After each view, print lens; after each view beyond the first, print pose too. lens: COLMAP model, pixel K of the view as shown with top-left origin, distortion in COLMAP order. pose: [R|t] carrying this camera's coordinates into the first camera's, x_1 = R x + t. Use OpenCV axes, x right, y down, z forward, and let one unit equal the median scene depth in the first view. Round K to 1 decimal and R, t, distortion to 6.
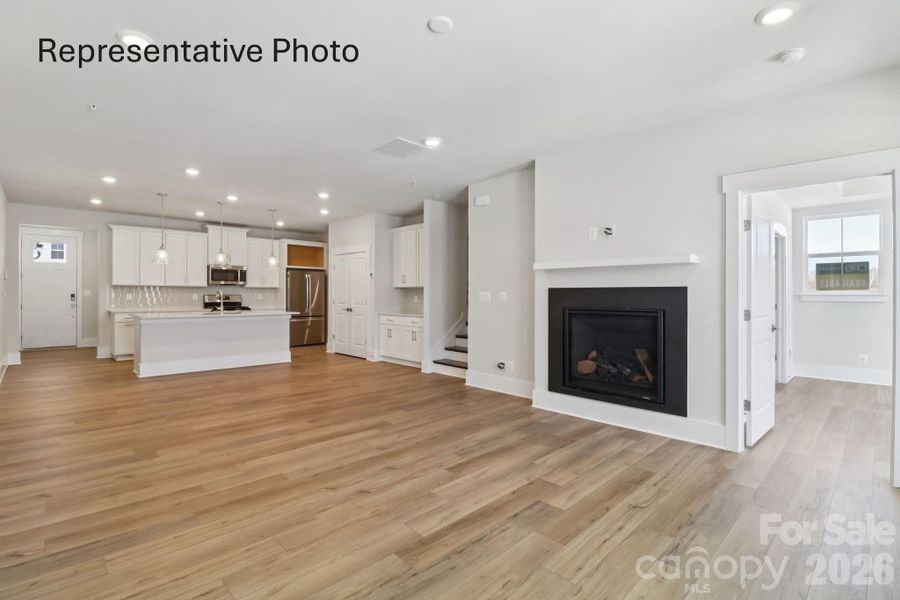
lens RADIAL K [[420.8, 0, 442.2], [0, 420.8, 294.3], [0, 0, 1]] dist [-0.006735, -0.005732]
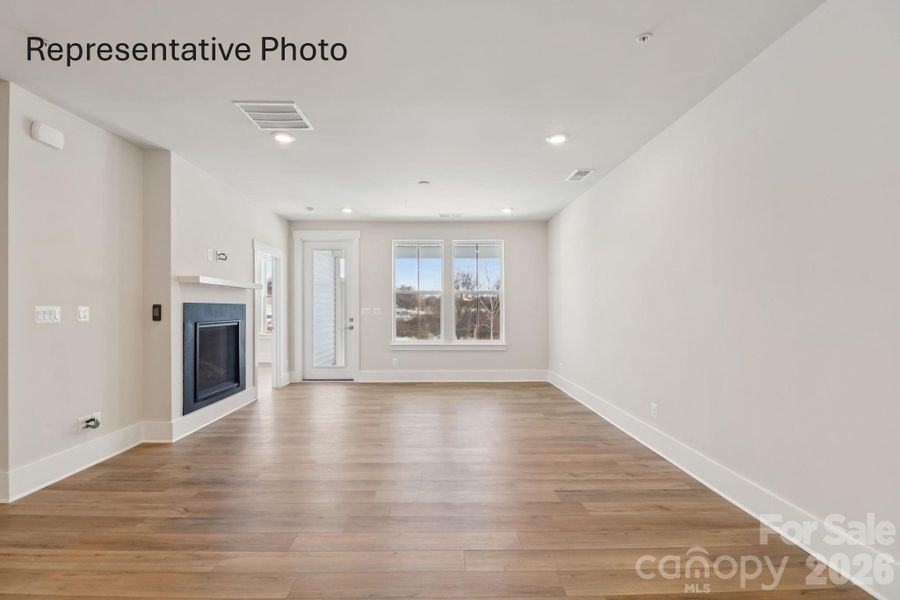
lens RADIAL K [[420.8, 0, 450.5], [0, 420.8, 302.4], [0, 0, 1]] dist [-0.006735, -0.005732]
pose [[-0.737584, 0.008585, 0.675201, -0.836122], [-0.000036, 0.999919, -0.012754, -0.004369], [-0.675256, -0.009431, -0.737523, 1.352221]]
